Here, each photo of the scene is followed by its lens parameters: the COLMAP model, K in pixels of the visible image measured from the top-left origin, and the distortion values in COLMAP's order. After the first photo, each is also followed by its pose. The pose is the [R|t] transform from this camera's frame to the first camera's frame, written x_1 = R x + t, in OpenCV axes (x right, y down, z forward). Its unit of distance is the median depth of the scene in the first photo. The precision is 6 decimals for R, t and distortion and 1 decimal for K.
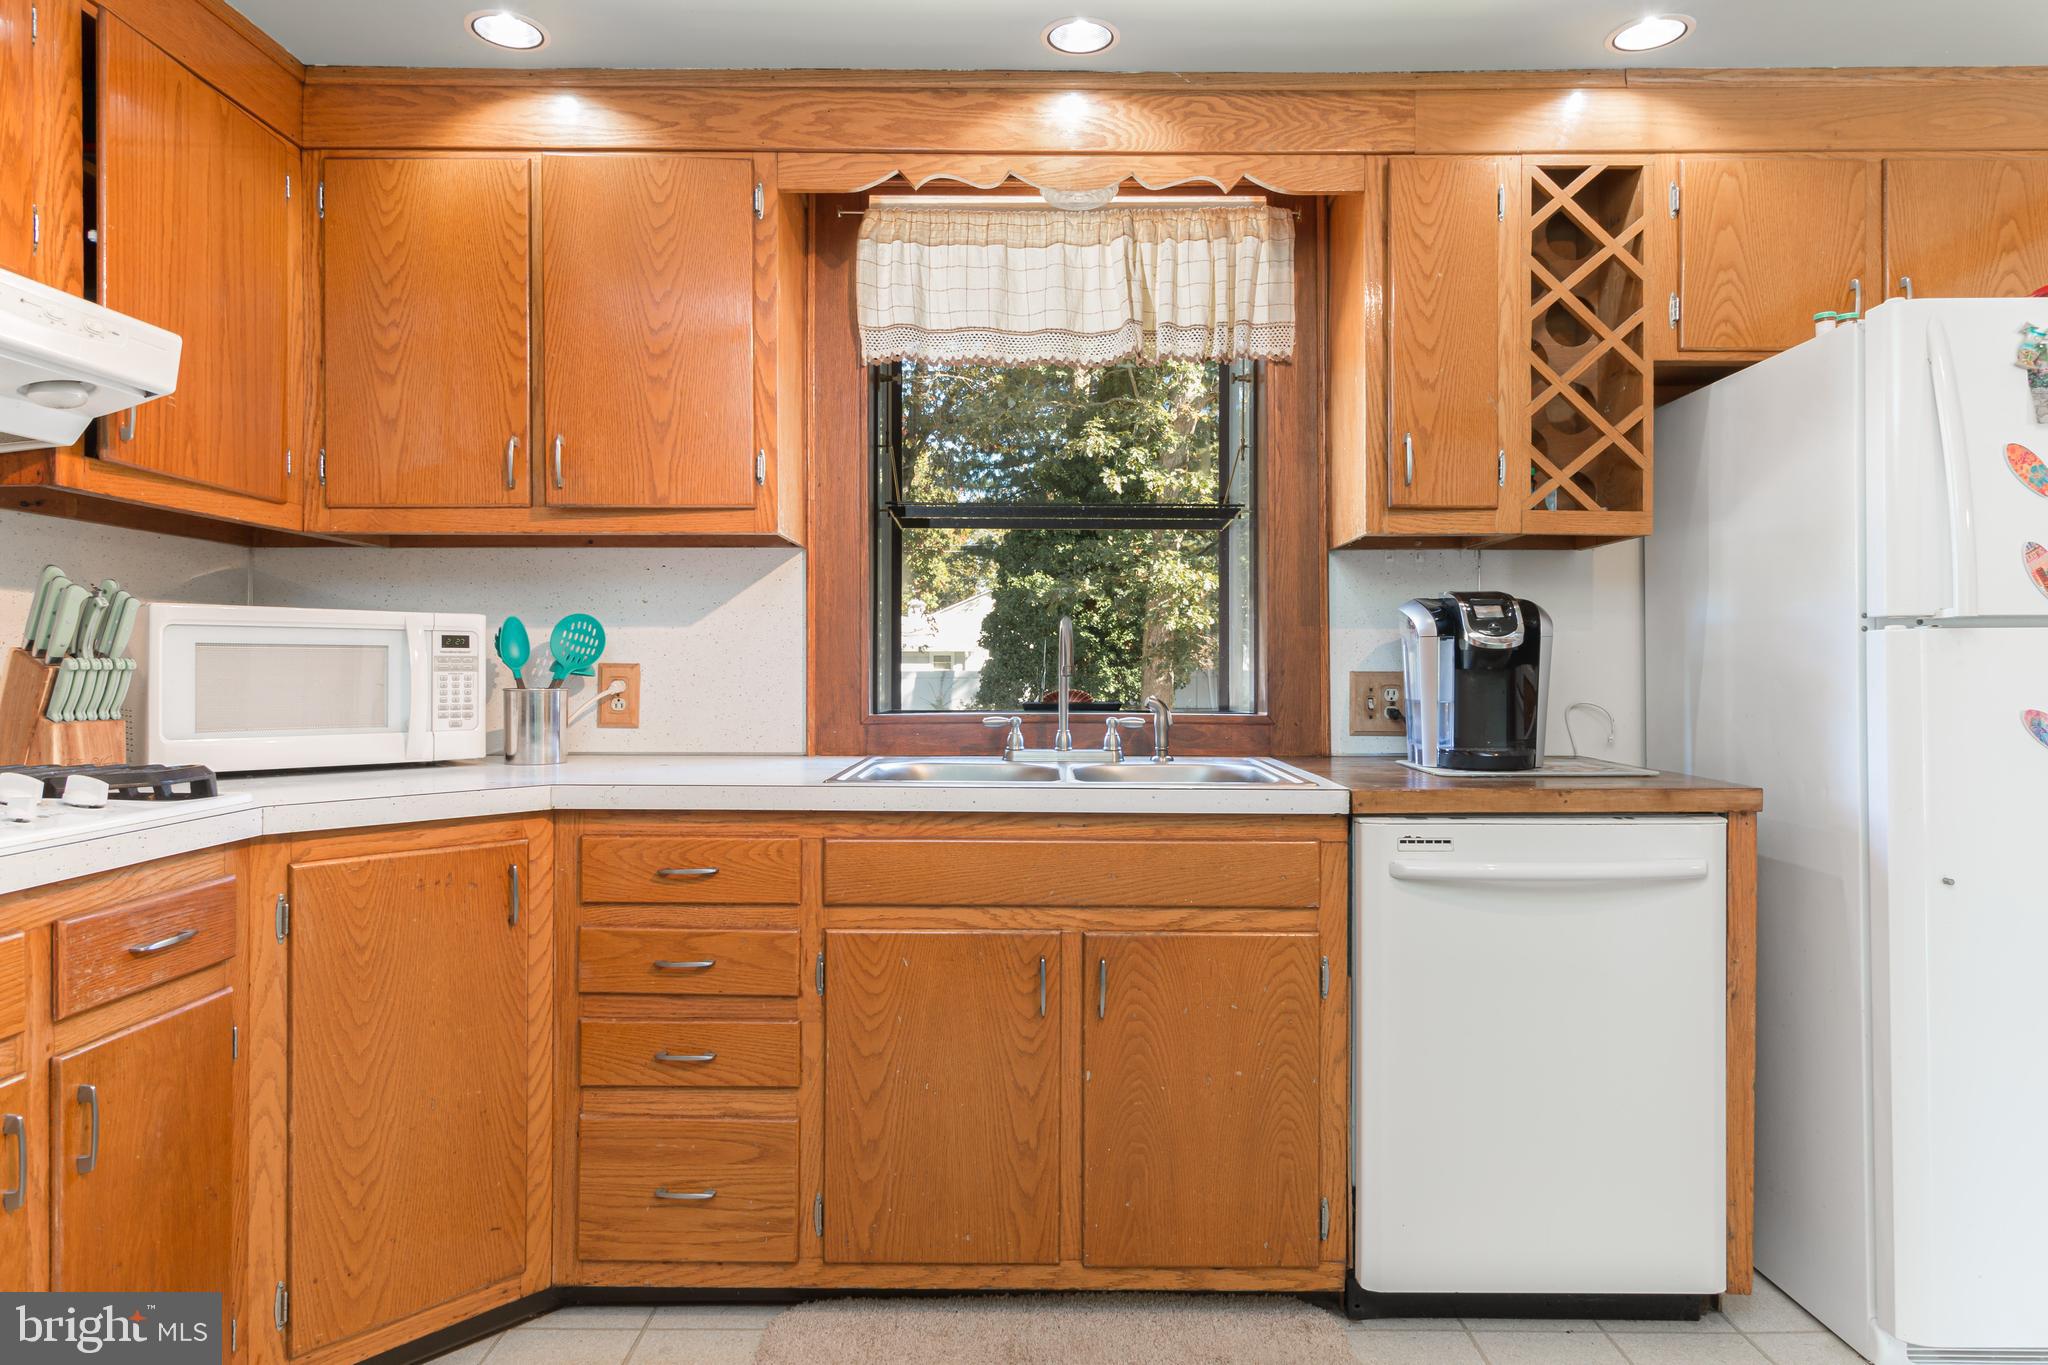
lens RADIAL K [[1182.2, 0, 1024.0], [0, 1182.2, 682.5], [0, 0, 1]] dist [0.001861, 0.001009]
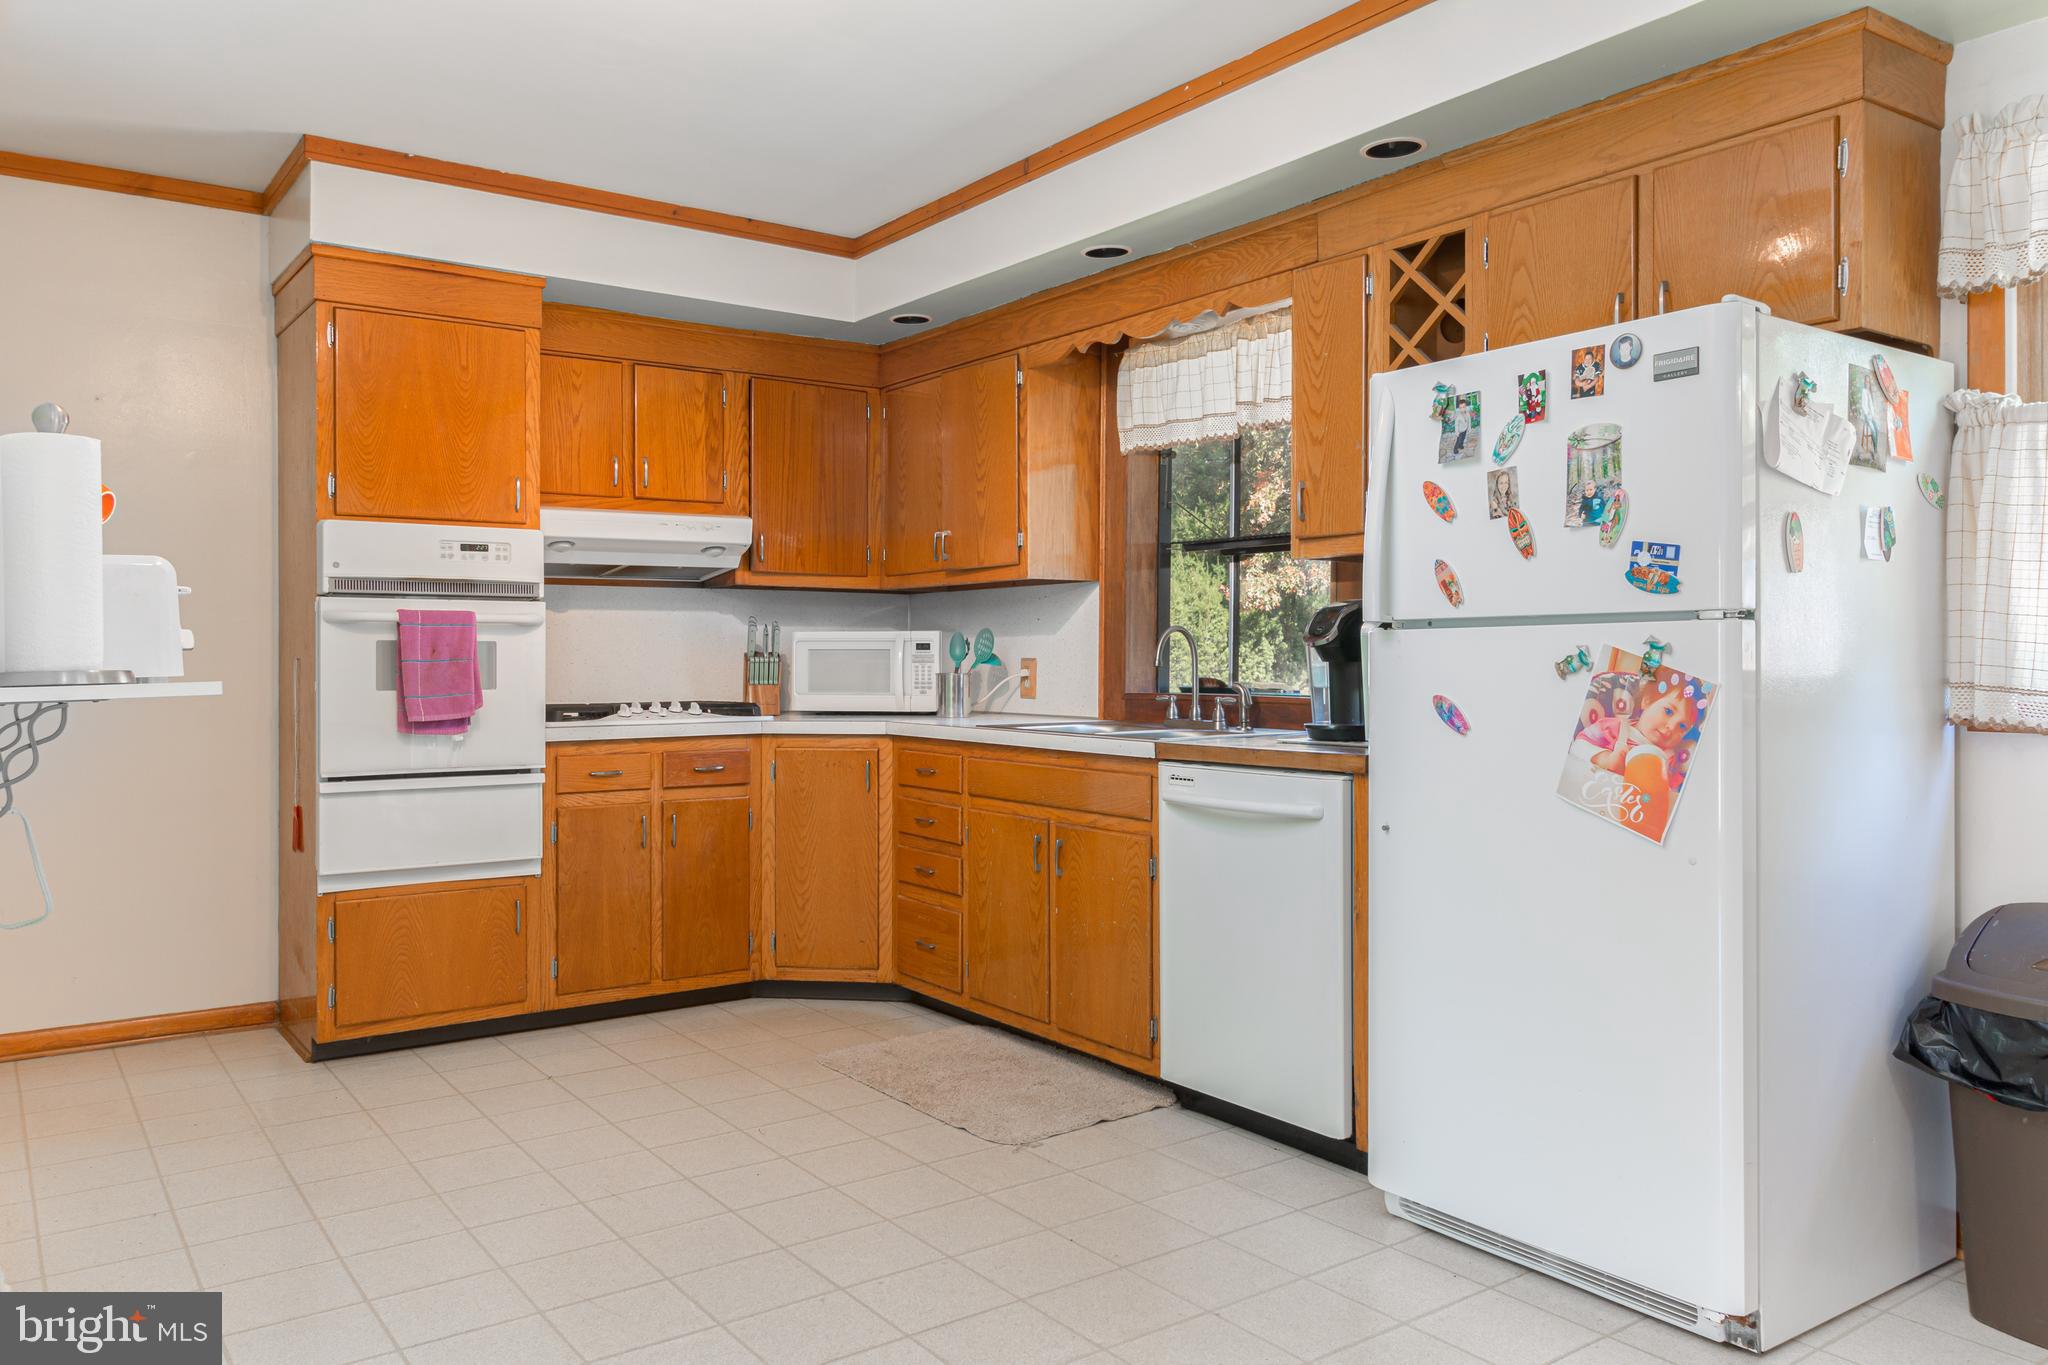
lens RADIAL K [[1489.0, 0, 1024.0], [0, 1489.0, 682.5], [0, 0, 1]] dist [0.000755, -0.000661]
pose [[0.580095, 0.011967, -0.814461, 1.491286], [-0.010158, 0.999921, 0.007457, 0.002193], [0.814485, 0.003947, 0.580171, -0.202152]]
